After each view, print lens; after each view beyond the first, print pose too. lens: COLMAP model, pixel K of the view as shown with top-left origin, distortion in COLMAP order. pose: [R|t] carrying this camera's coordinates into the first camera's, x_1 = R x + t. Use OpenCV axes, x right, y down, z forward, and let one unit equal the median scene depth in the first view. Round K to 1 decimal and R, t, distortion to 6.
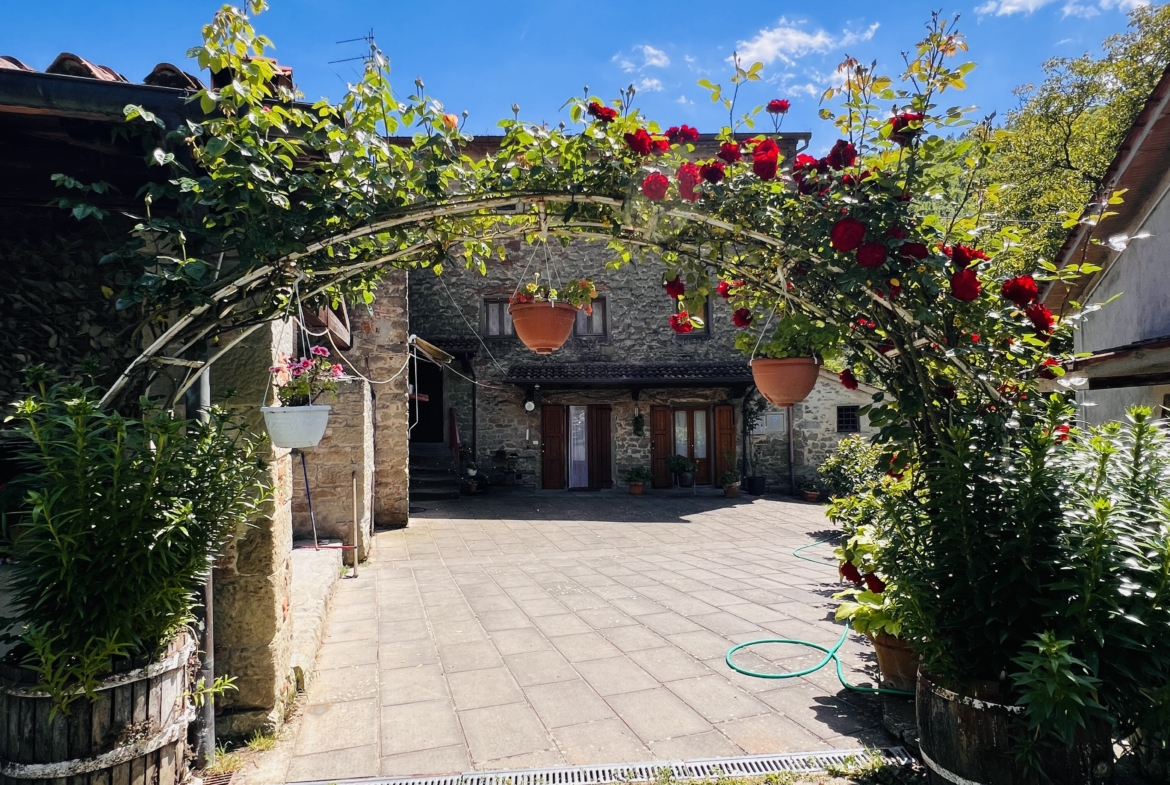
lens RADIAL K [[626.1, 0, 582.4], [0, 626.1, 392.8], [0, 0, 1]] dist [-0.004665, 0.001874]
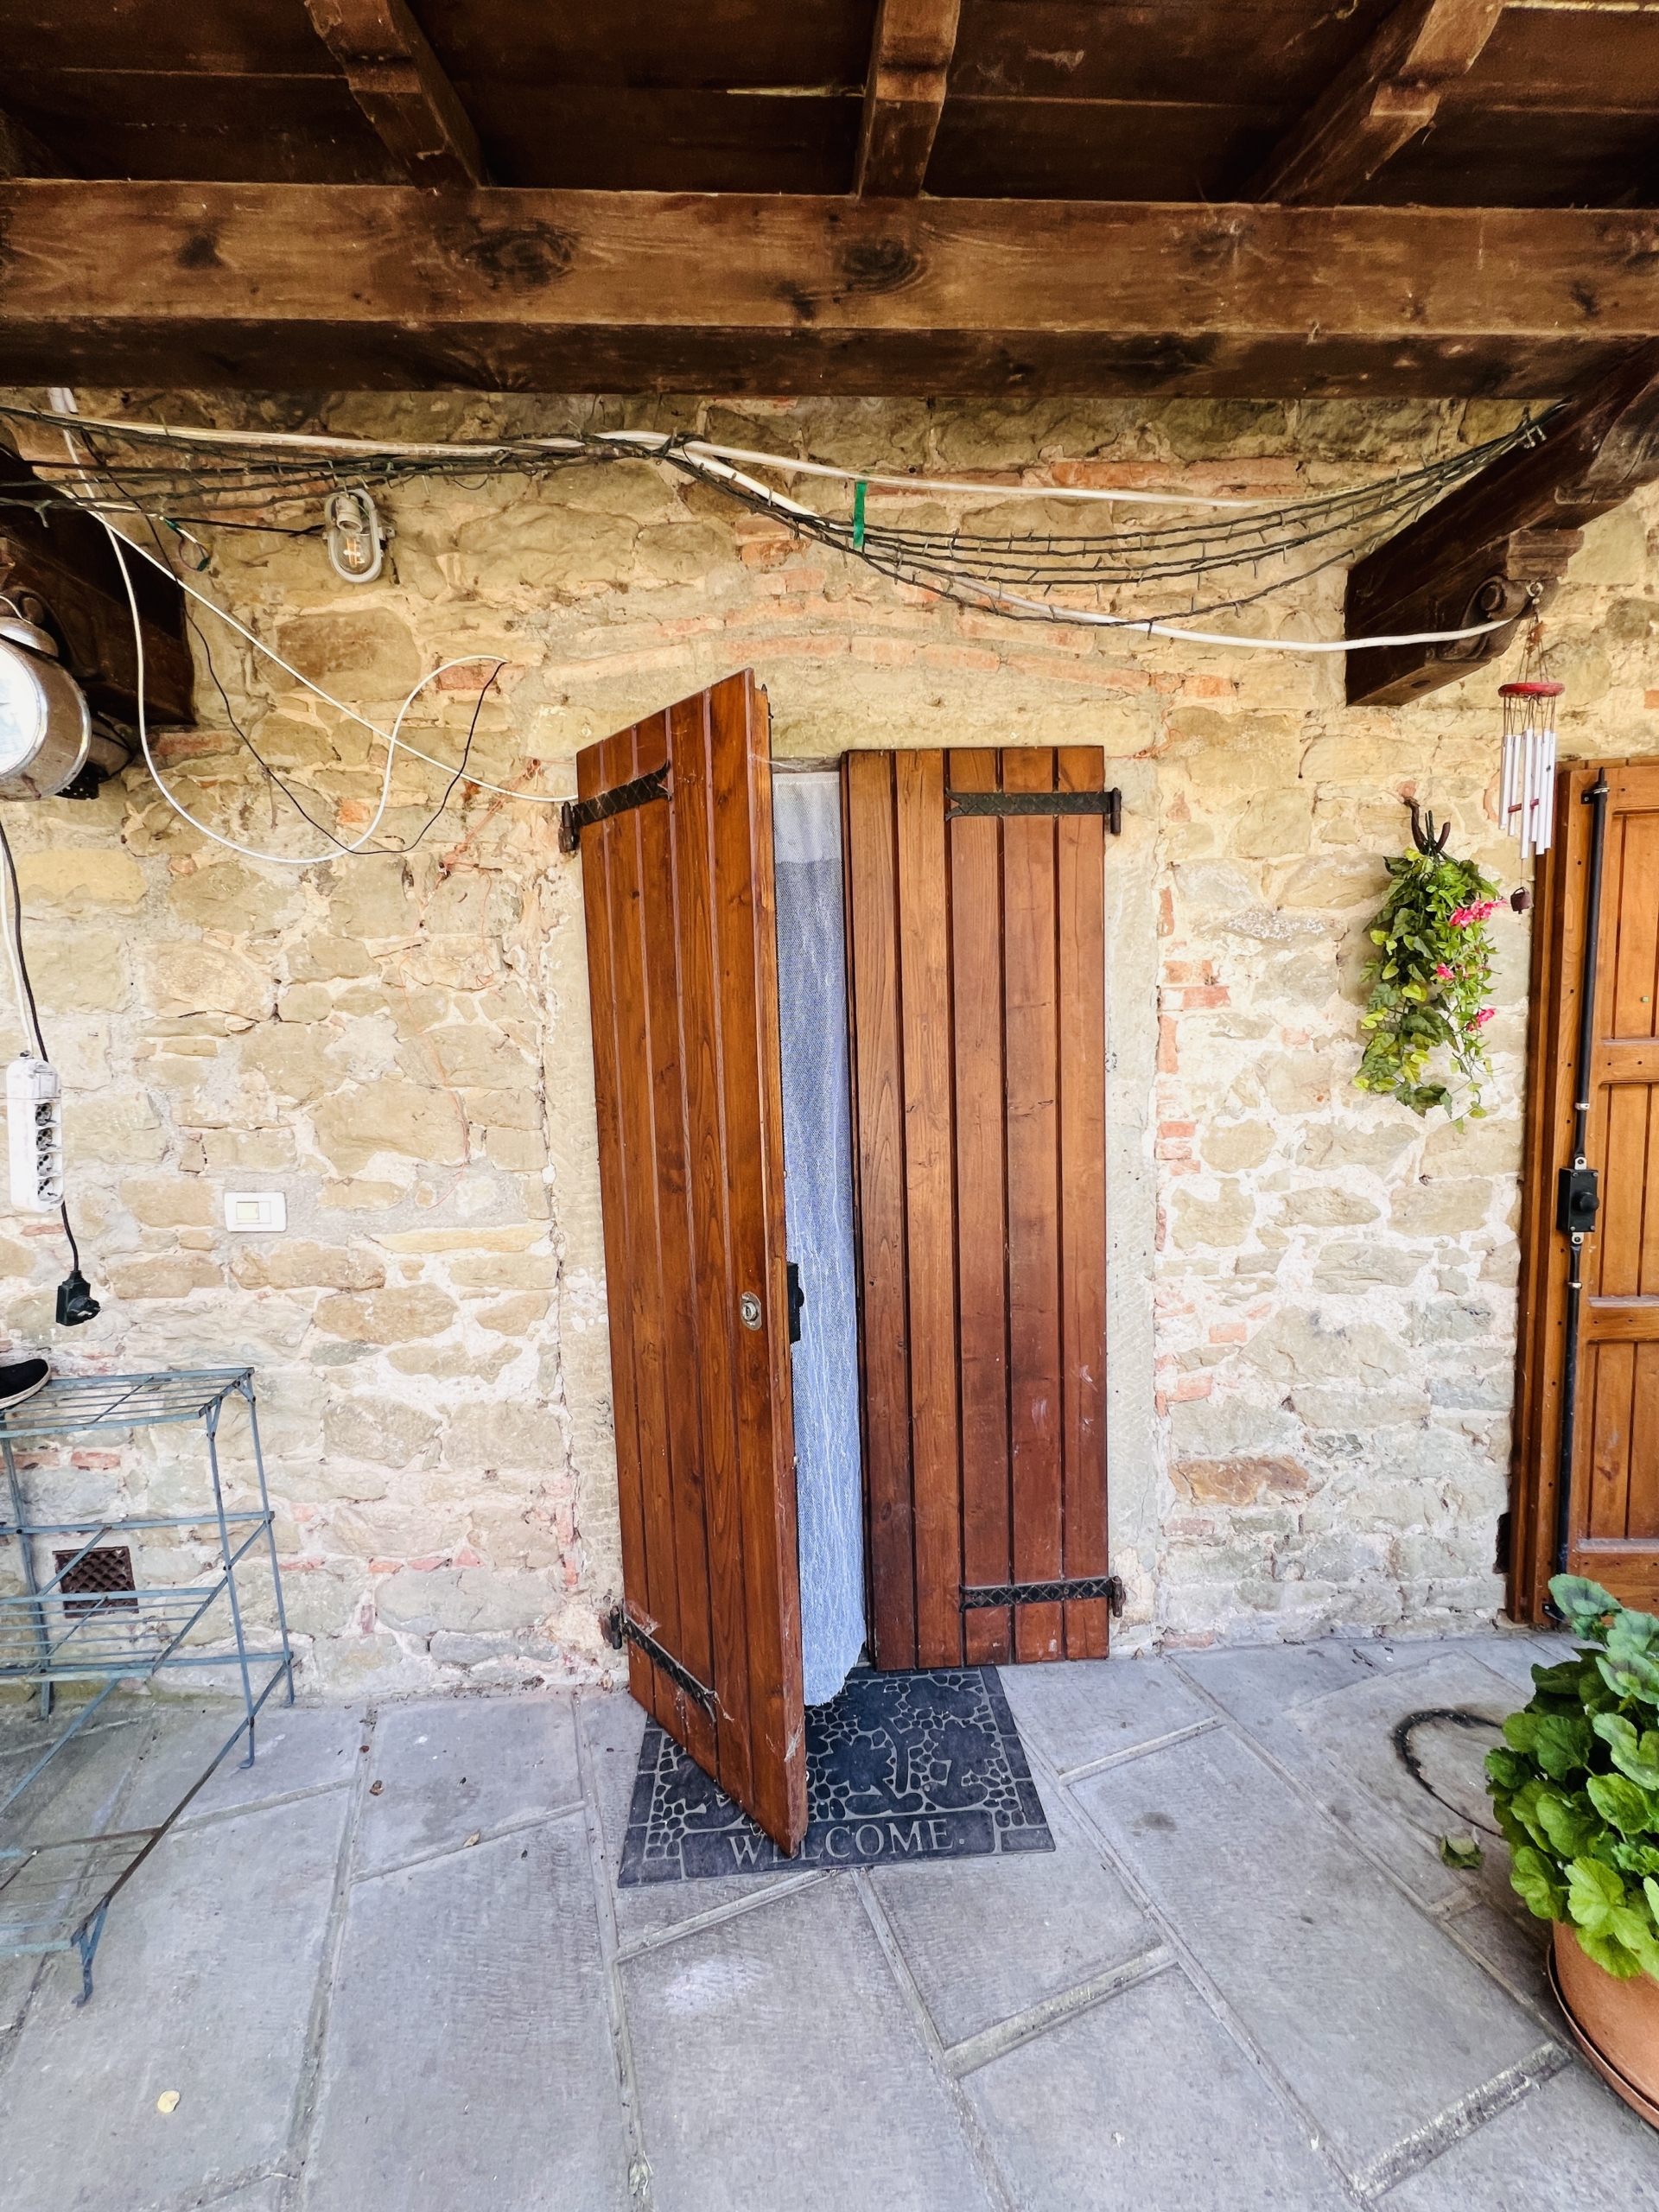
lens RADIAL K [[886.4, 0, 826.1], [0, 886.4, 1104.9], [0, 0, 1]] dist [-0.002987, 0.000105]
pose [[0.998741, -0.026769, 0.042418, -0.000153], [0.021530, 0.992603, 0.119480, 0.051724], [-0.045303, -0.118416, 0.991930, 0.874861]]
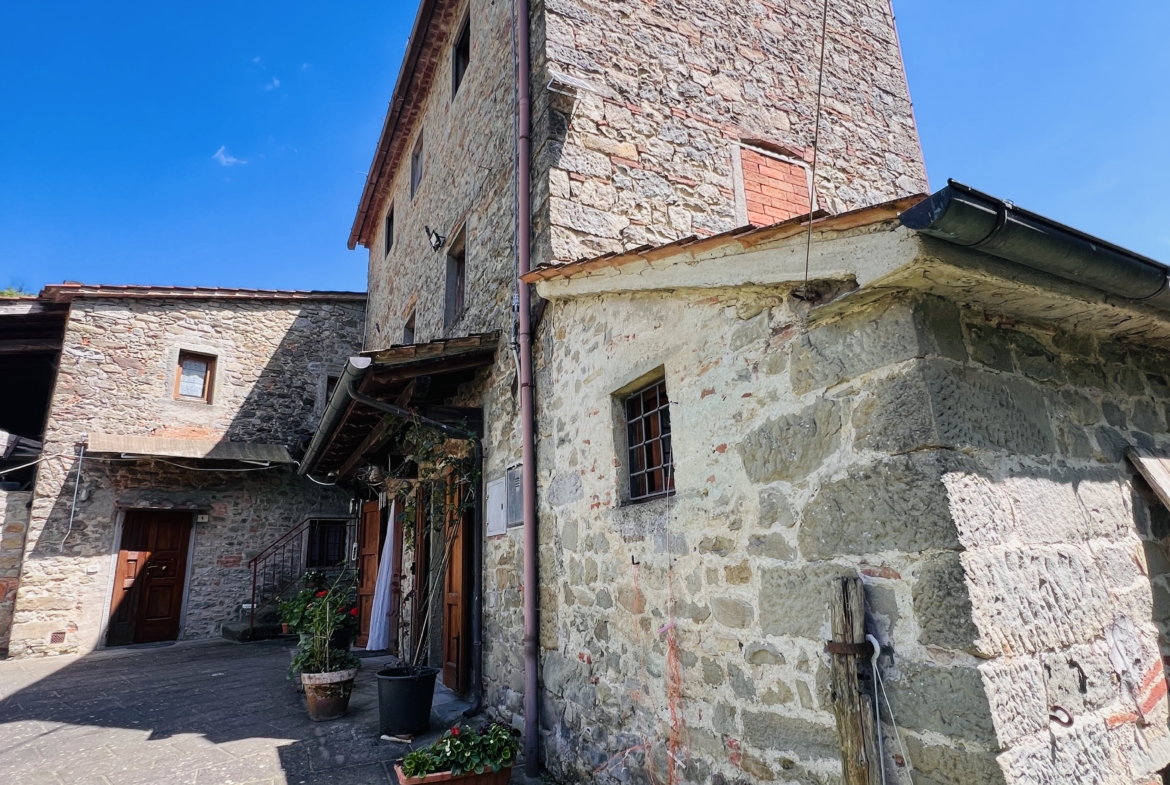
lens RADIAL K [[626.1, 0, 581.2], [0, 626.1, 392.0], [0, 0, 1]] dist [-0.004665, 0.001874]
pose [[0.450340, -0.243358, -0.859052, 0.601704], [0.047481, 0.967305, -0.249133, 0.077794], [0.891594, 0.071406, 0.447171, 0.888871]]
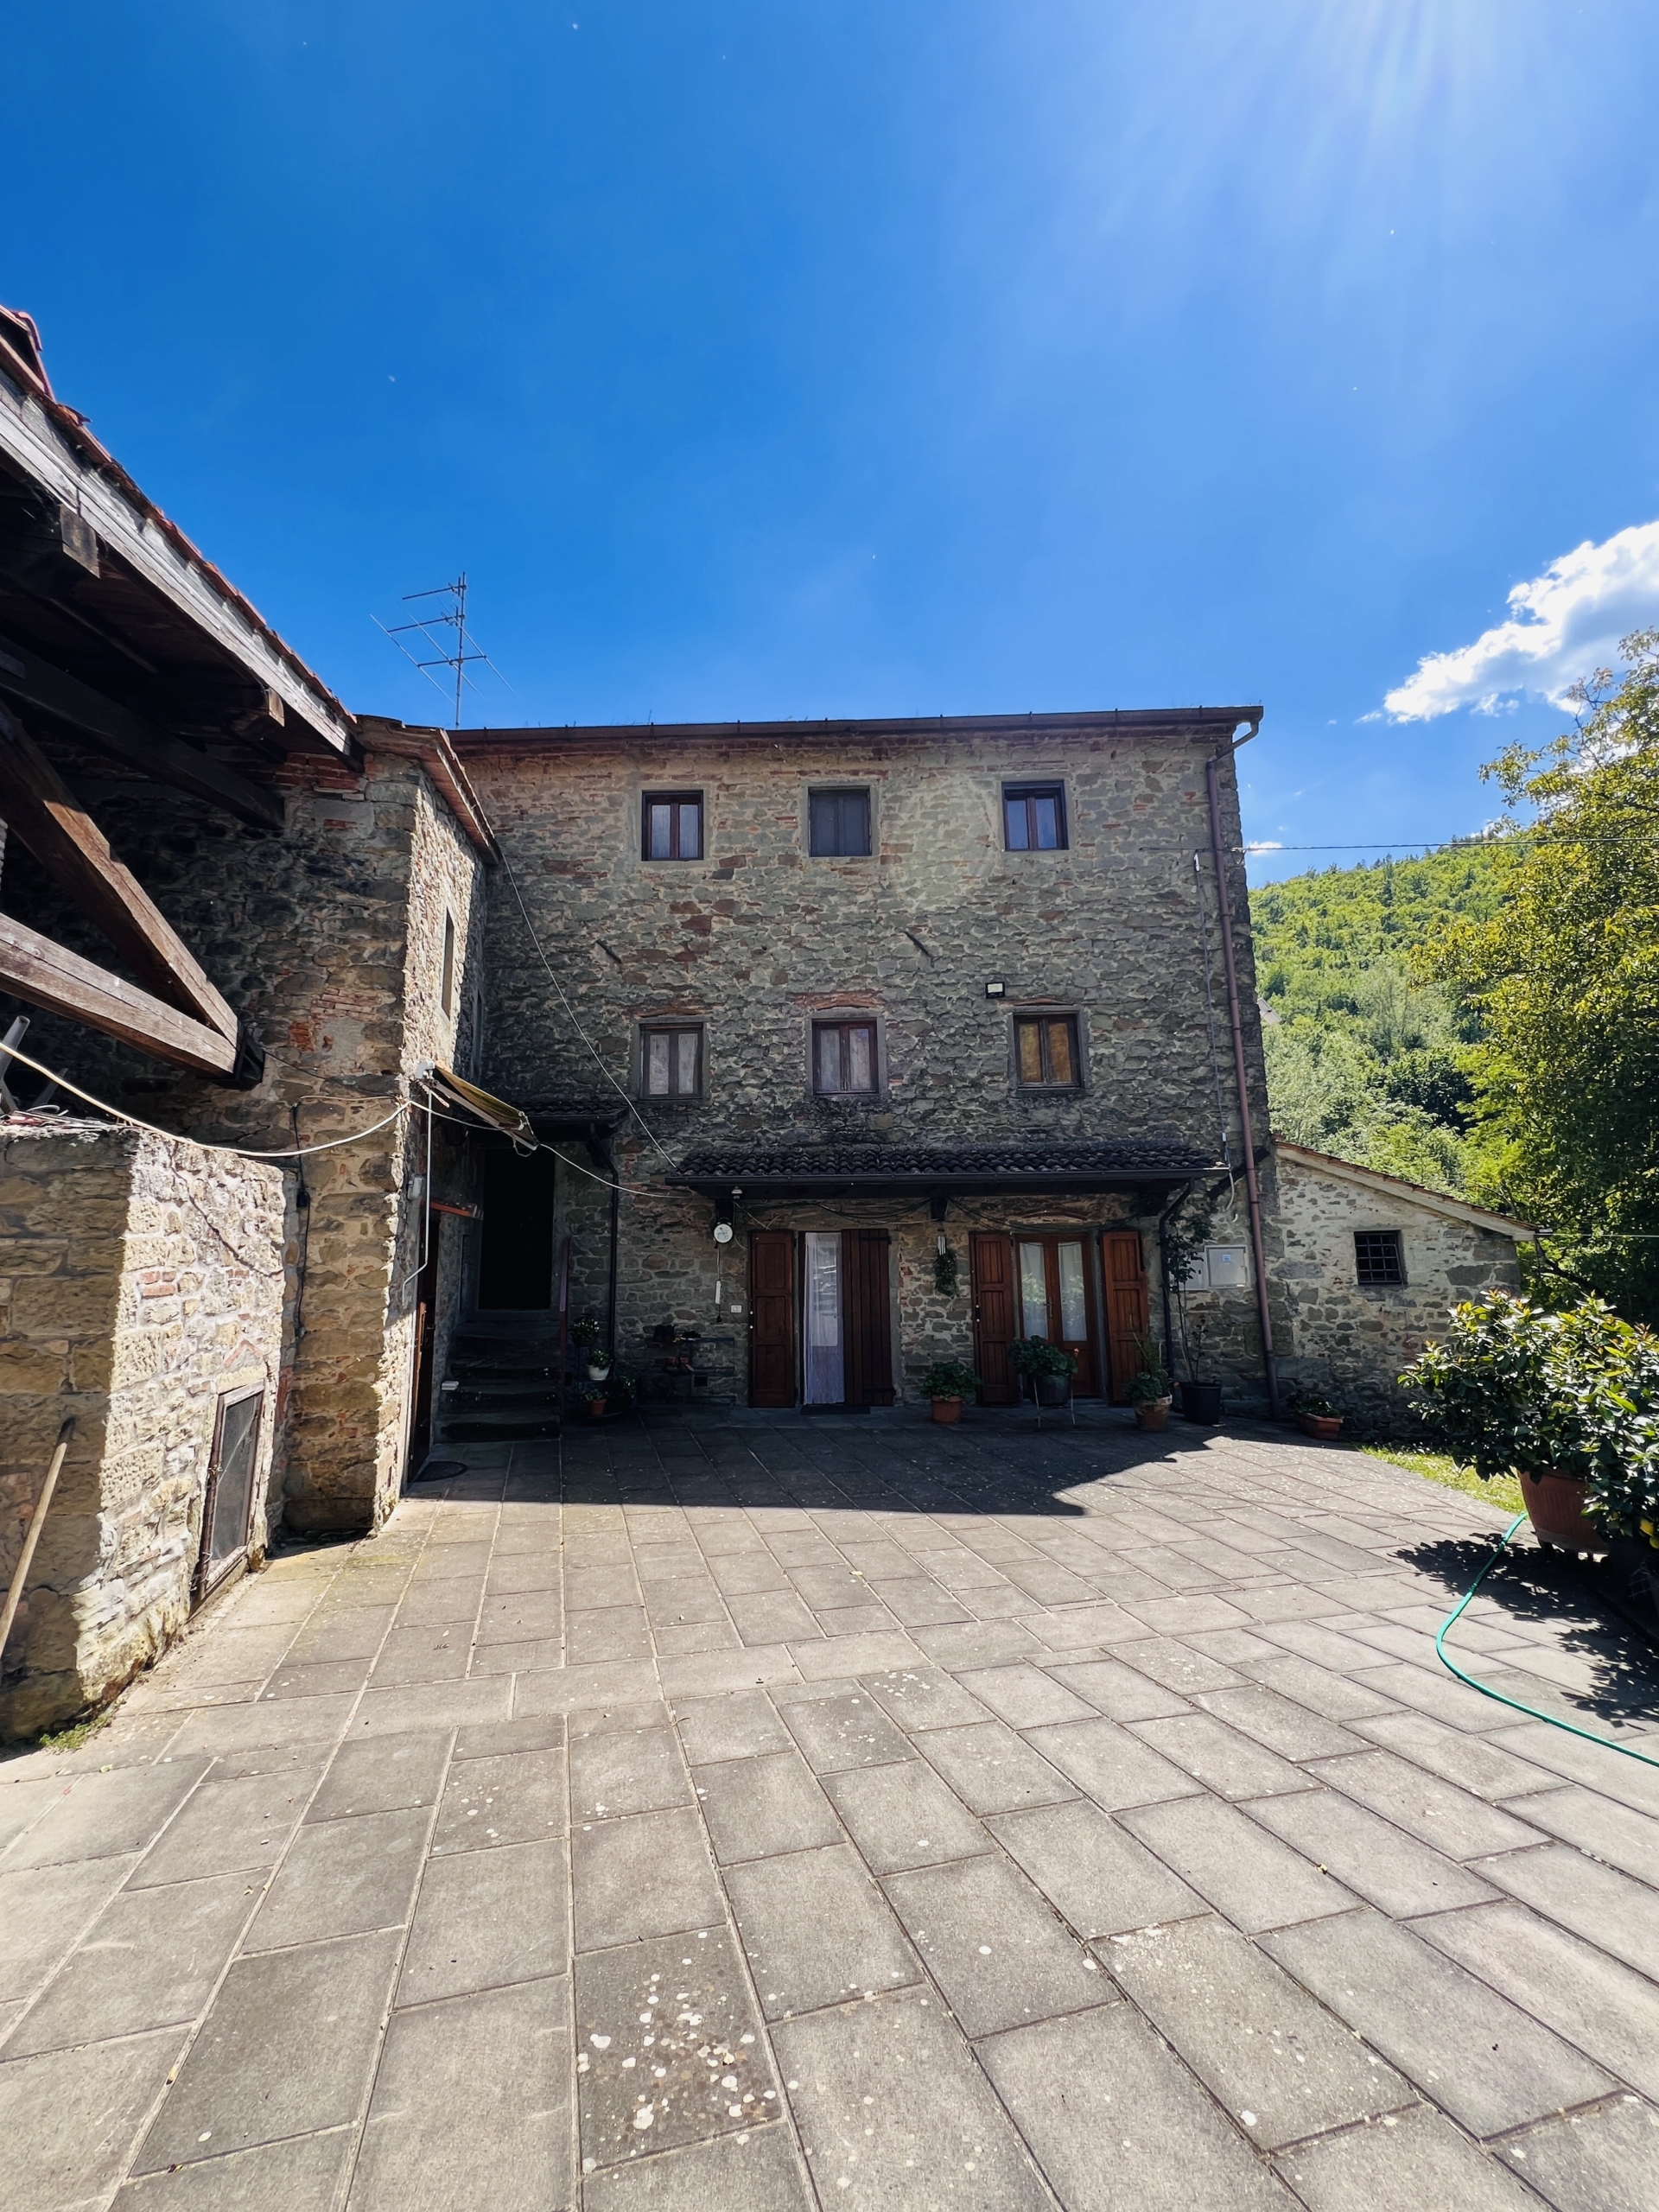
lens RADIAL K [[886.4, 0, 825.7], [0, 886.4, 1104.2], [0, 0, 1]] dist [-0.002987, 0.000105]
pose [[0.999553, -0.008240, -0.028728, 0.016482], [0.004211, 0.990484, -0.137562, 0.016597], [0.029588, 0.137379, 0.990076, 0.291974]]
